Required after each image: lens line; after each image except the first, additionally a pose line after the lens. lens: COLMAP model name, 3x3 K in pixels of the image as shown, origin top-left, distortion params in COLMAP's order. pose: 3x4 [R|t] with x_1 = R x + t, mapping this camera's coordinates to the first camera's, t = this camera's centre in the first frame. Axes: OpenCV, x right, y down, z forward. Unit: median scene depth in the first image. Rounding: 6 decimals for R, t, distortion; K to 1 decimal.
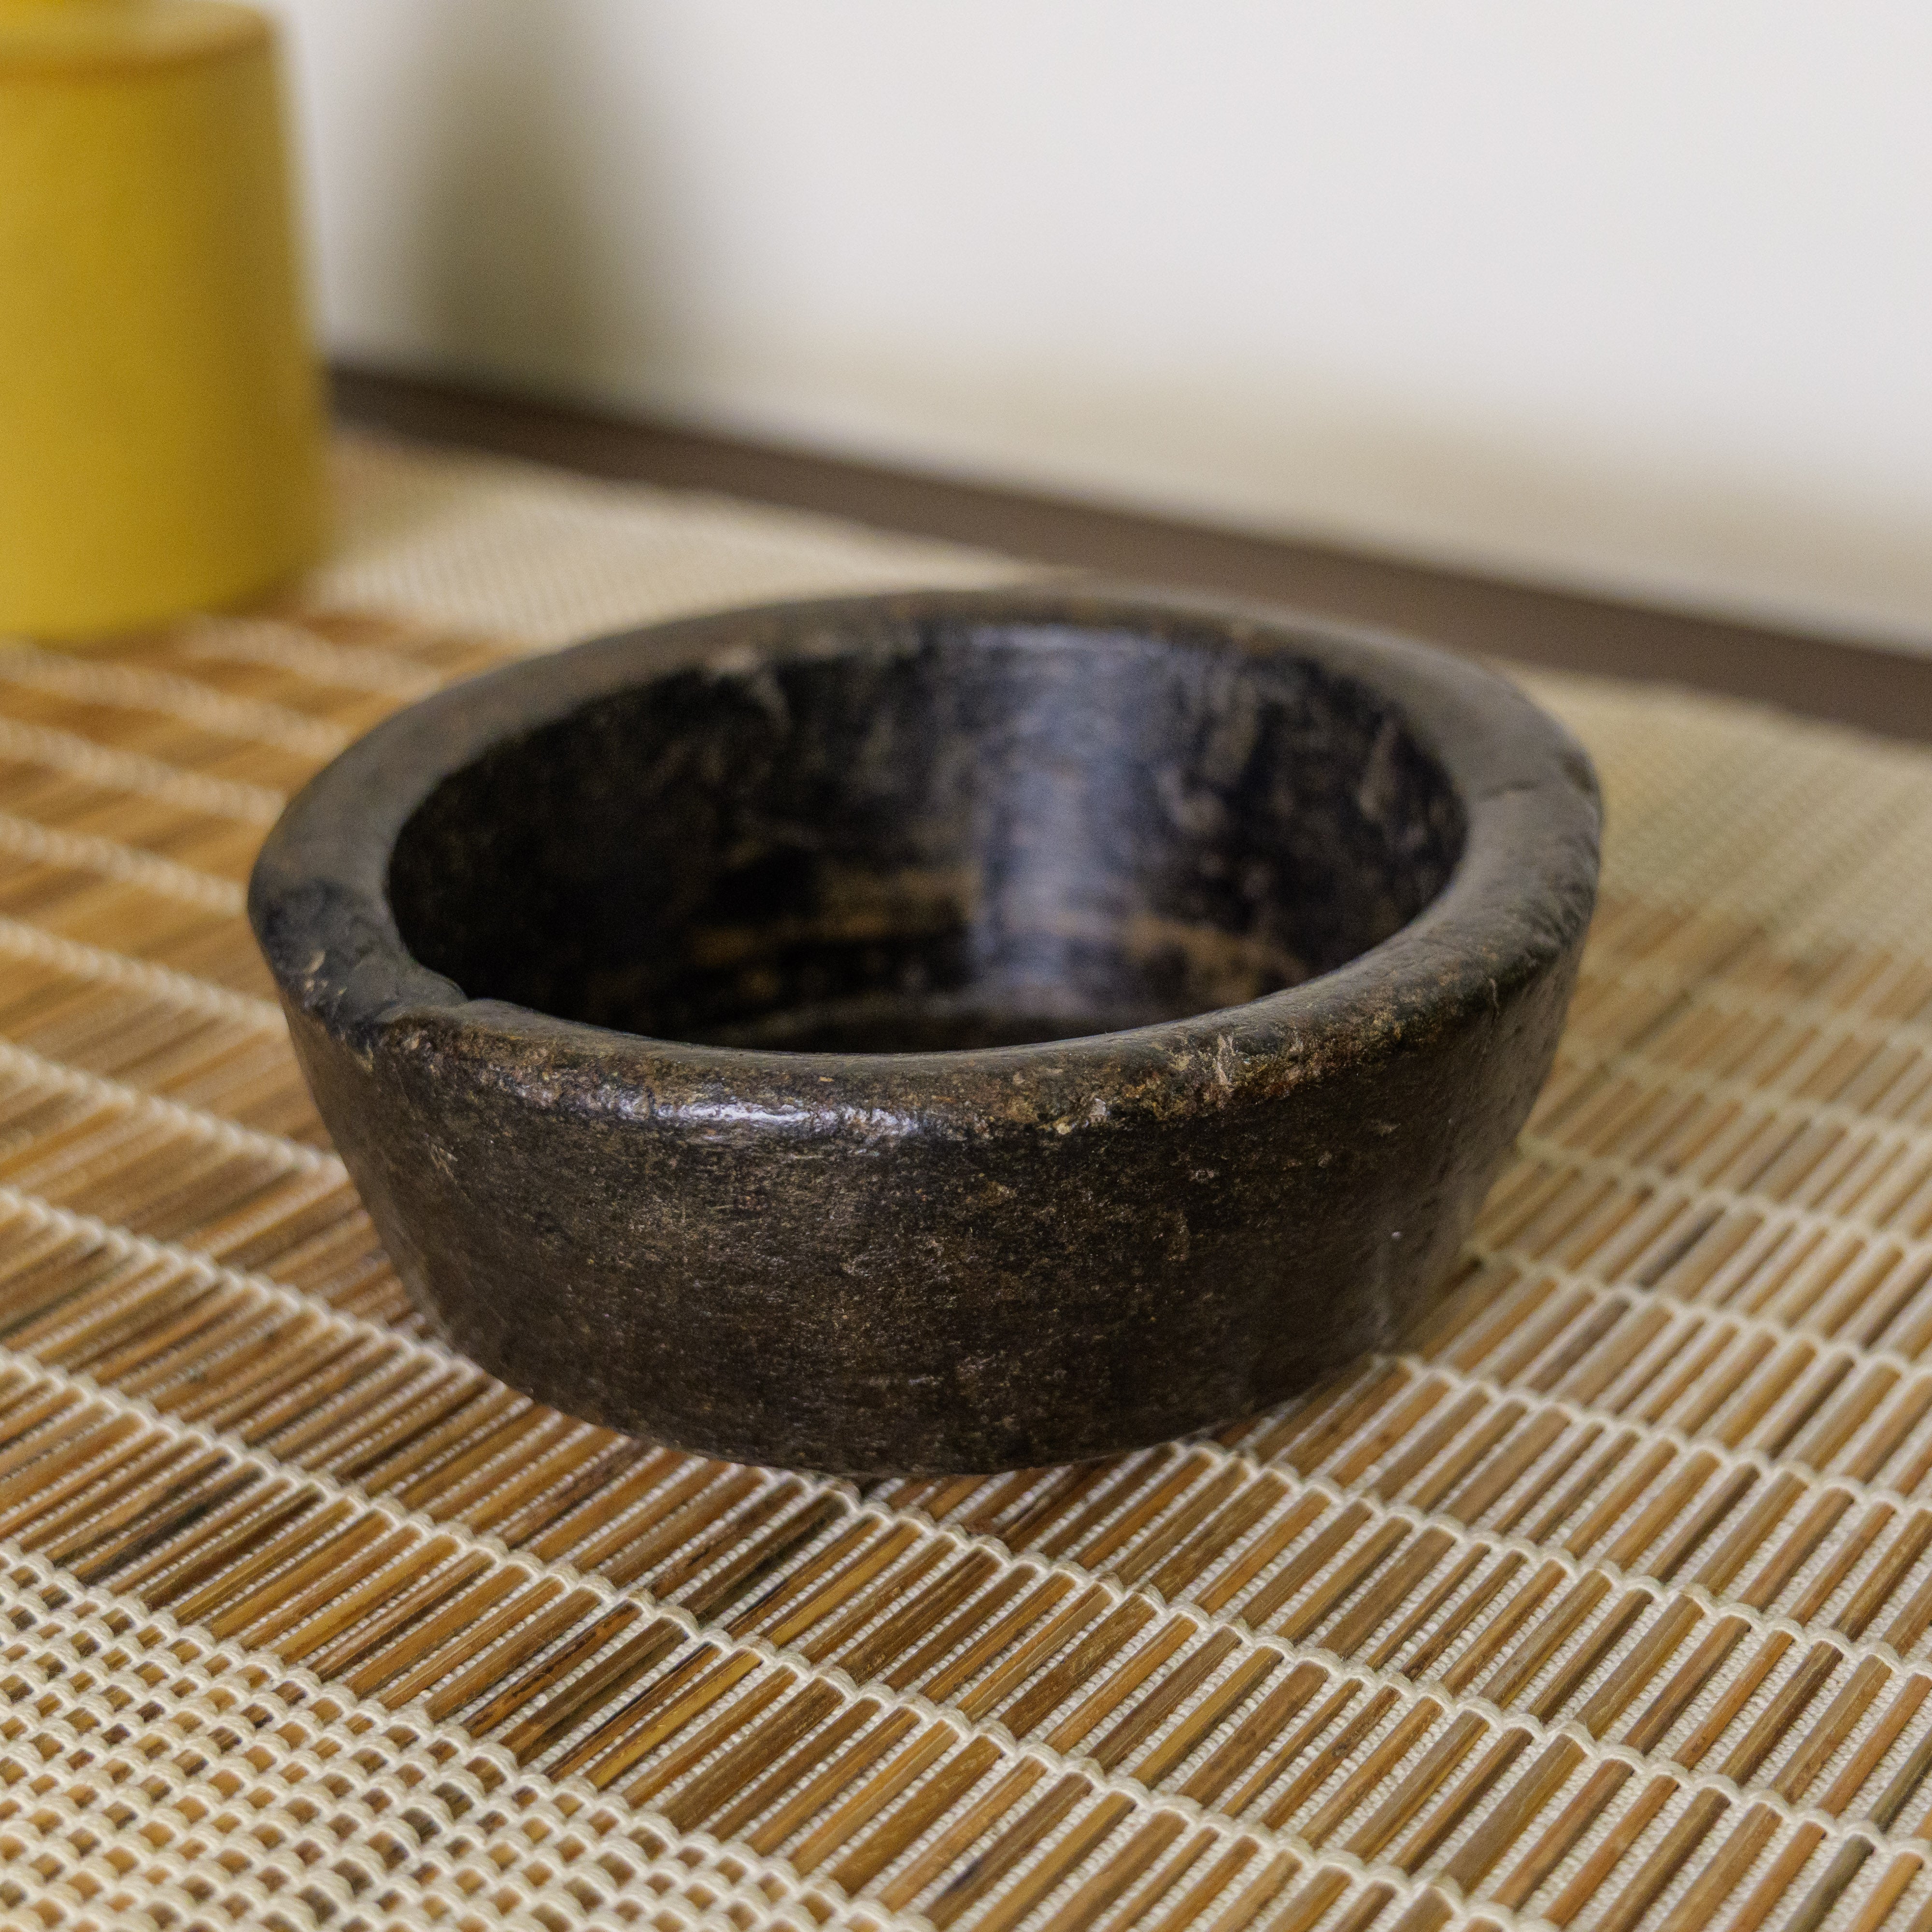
lens RADIAL K [[3655.5, 0, 966.6], [0, 3655.5, 916.4], [0, 0, 1]] dist [0.010127, 0.000000]
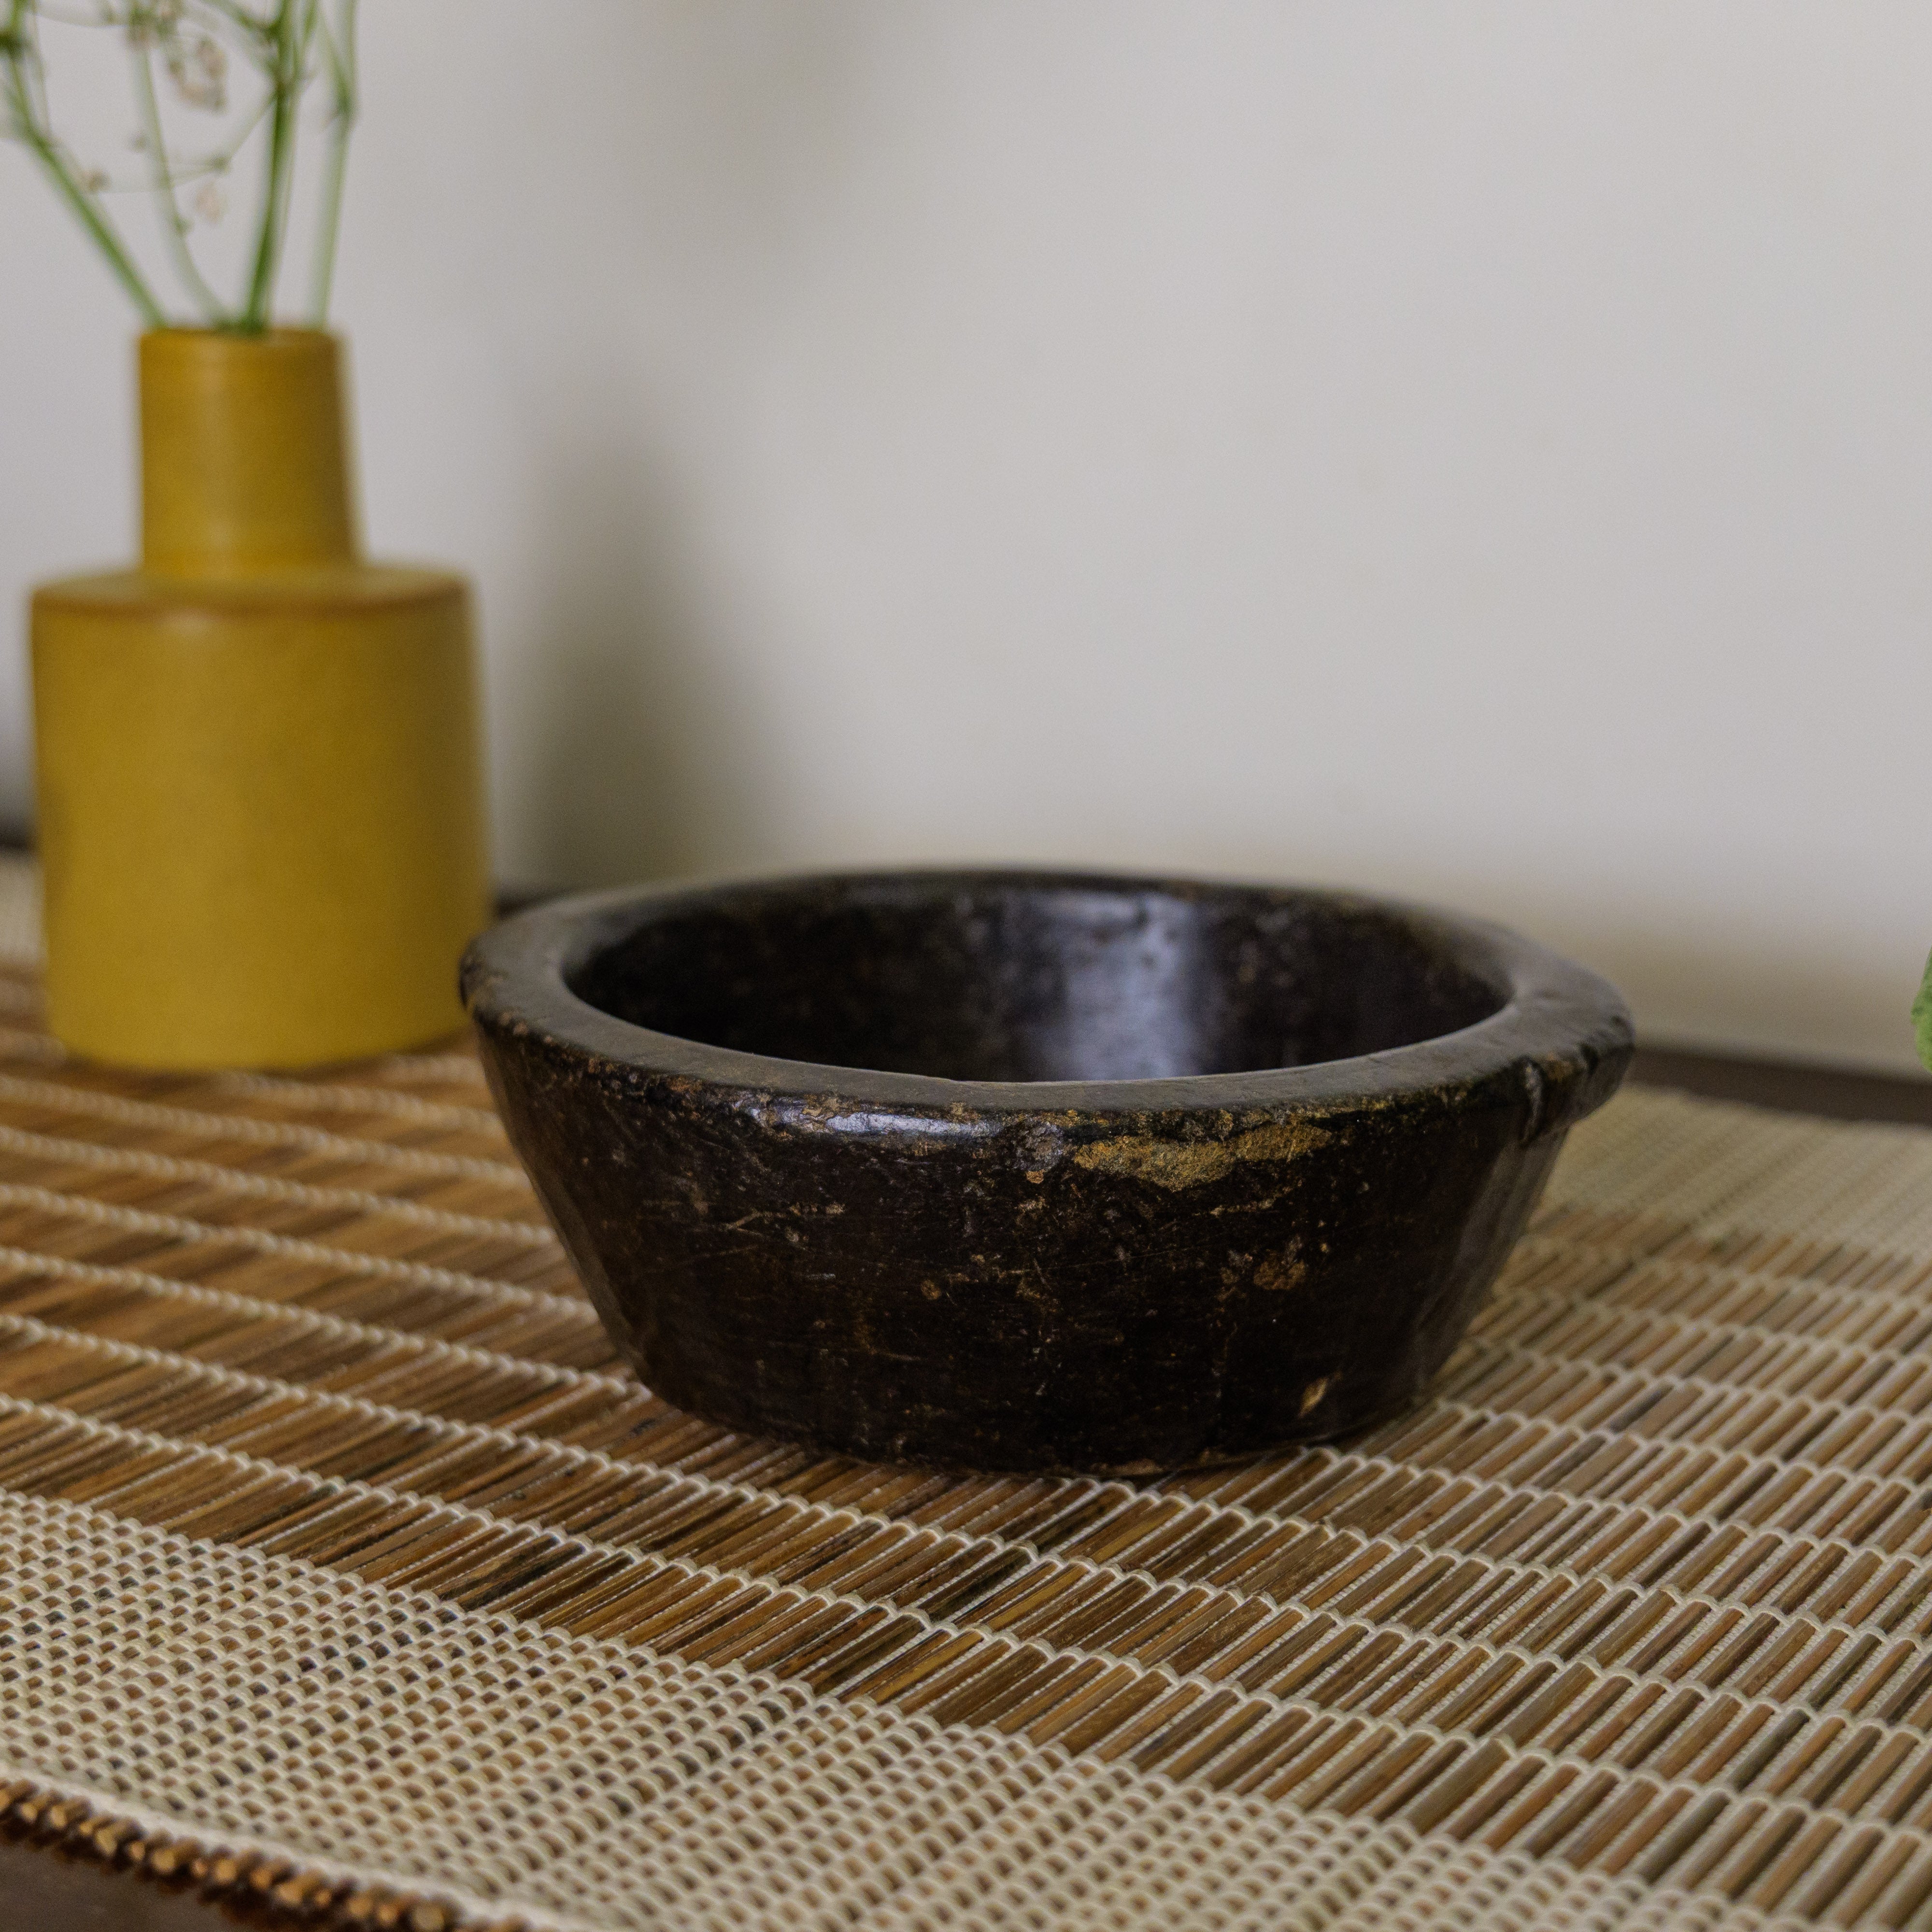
lens RADIAL K [[3655.5, 0, 982.5], [0, 3655.5, 975.9], [0, 0, 1]] dist [0.010127, 0.000000]
pose [[0.999344, -0.011874, 0.034211, -0.096380], [0.017852, 0.983485, -0.180109, 0.200028], [-0.031508, 0.180602, 0.983052, -0.356012]]
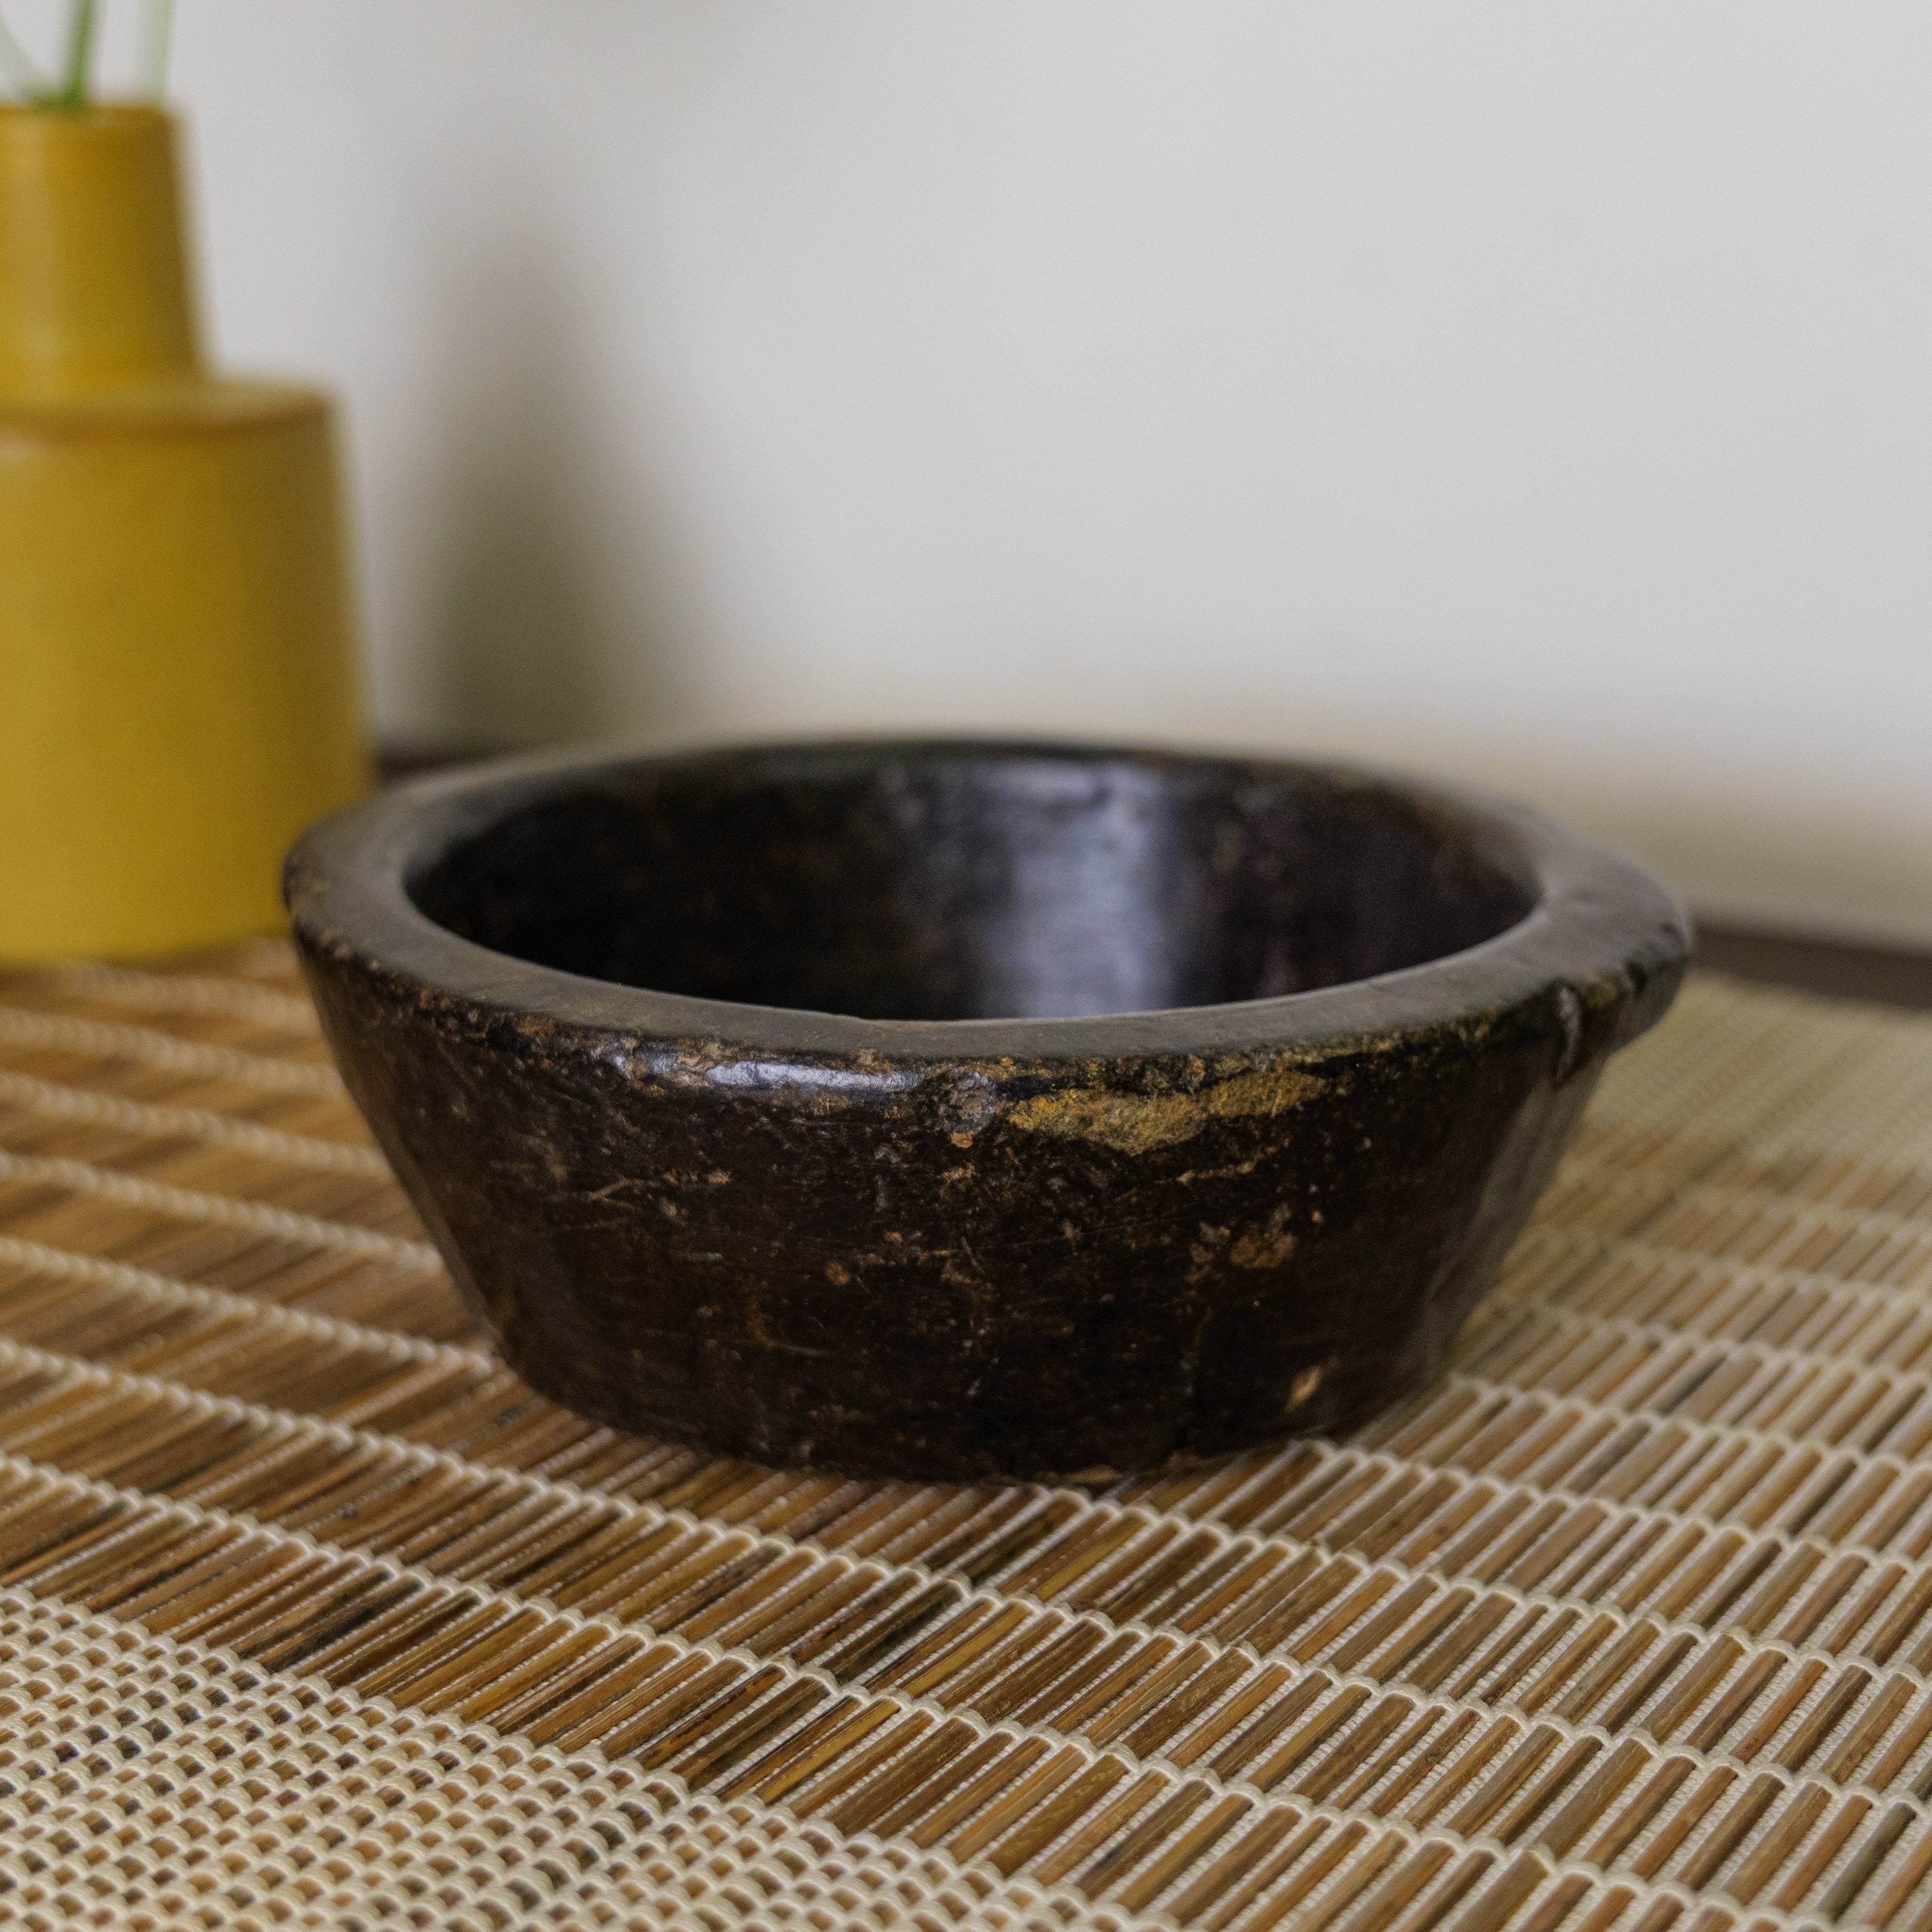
lens RADIAL K [[3655.5, 0, 1005.6], [0, 3655.5, 1005.4], [0, 0, 1]] dist [0.010127, 0.000000]
pose [[0.998895, -0.020609, 0.042244, -0.064328], [0.025560, 0.992419, -0.120215, 0.123112], [-0.039446, 0.121162, 0.991849, -0.113495]]
